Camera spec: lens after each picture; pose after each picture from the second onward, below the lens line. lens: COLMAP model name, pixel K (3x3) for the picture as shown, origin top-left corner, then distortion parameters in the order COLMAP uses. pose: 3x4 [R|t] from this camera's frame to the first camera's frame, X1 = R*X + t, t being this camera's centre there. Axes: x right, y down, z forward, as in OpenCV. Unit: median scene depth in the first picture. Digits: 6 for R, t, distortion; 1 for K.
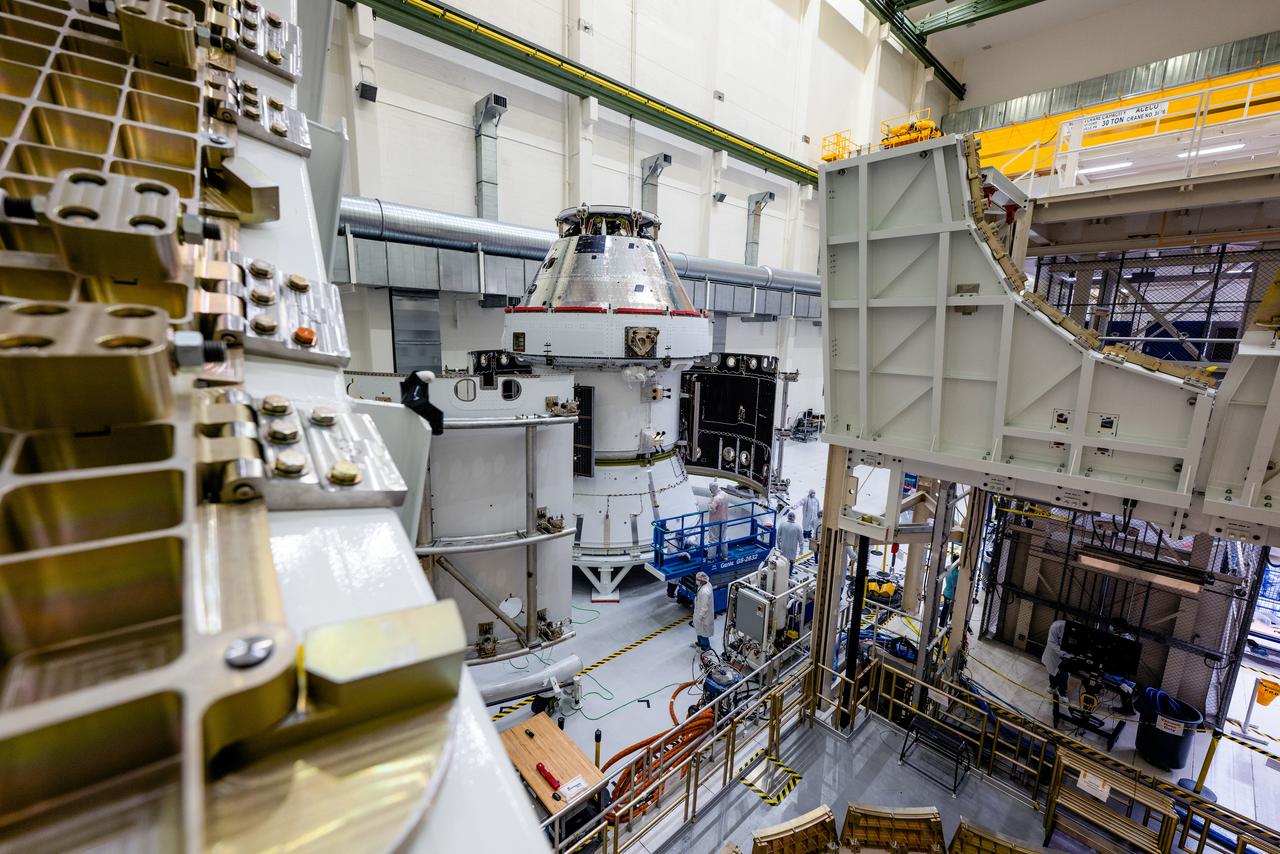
lens RADIAL K [[515.2, 0, 636.6], [0, 515.2, 429.3], [0, 0, 1]] dist [0.001829, 0.000022]
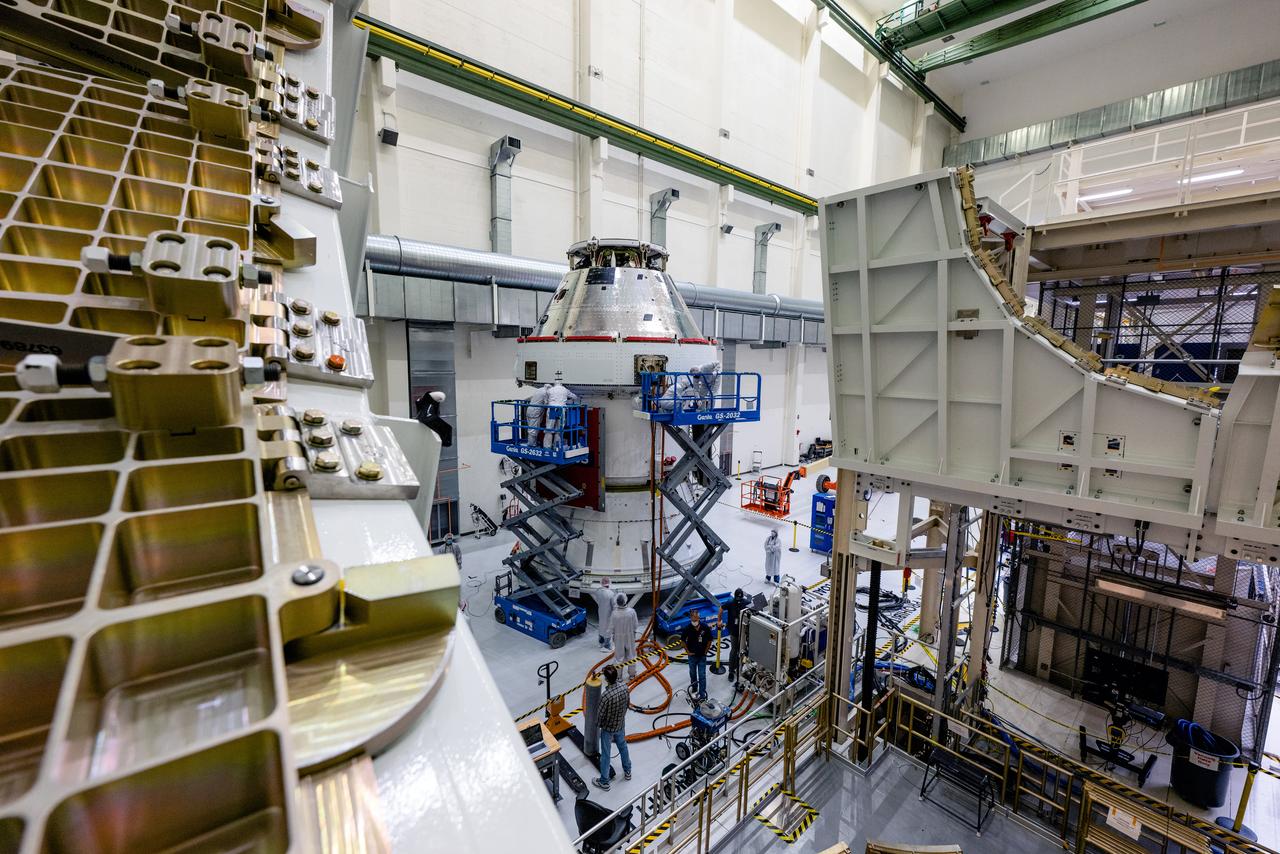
lens RADIAL K [[515.5, 0, 638.8], [0, 515.5, 426.7], [0, 0, 1]] dist [0.002645, -0.000108]
pose [[0.999780, -0.008497, -0.019172, 0.004488], [0.007366, 0.998270, -0.058326, 0.002573], [0.019635, 0.058172, 0.998113, -0.009931]]
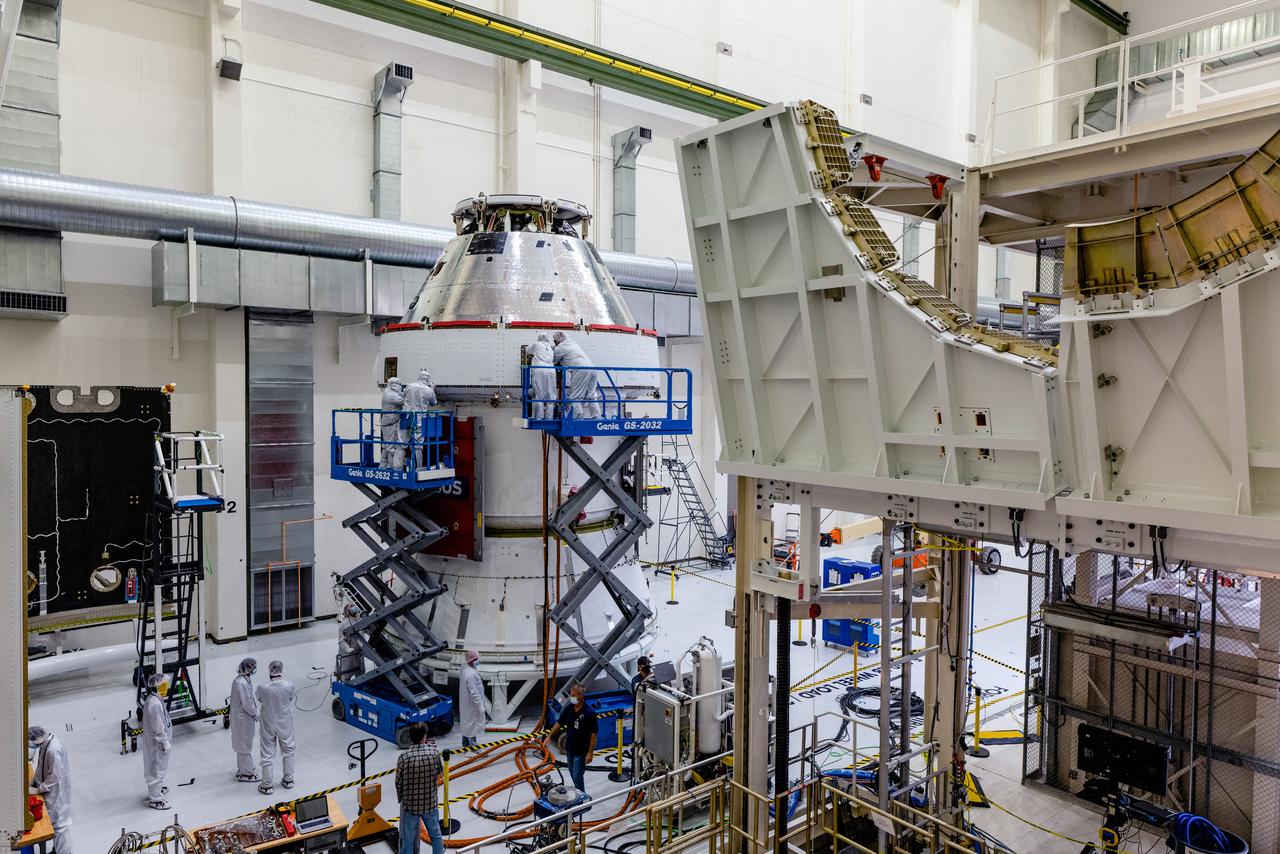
lens RADIAL K [[840.8, 0, 637.2], [0, 840.8, 427.3], [0, 0, 1]] dist [-0.001263, 0.001481]
pose [[0.997517, -0.011651, -0.069449, 0.213339], [0.001380, 0.989261, -0.146154, 0.092831], [0.070406, 0.145695, 0.986821, -0.174549]]
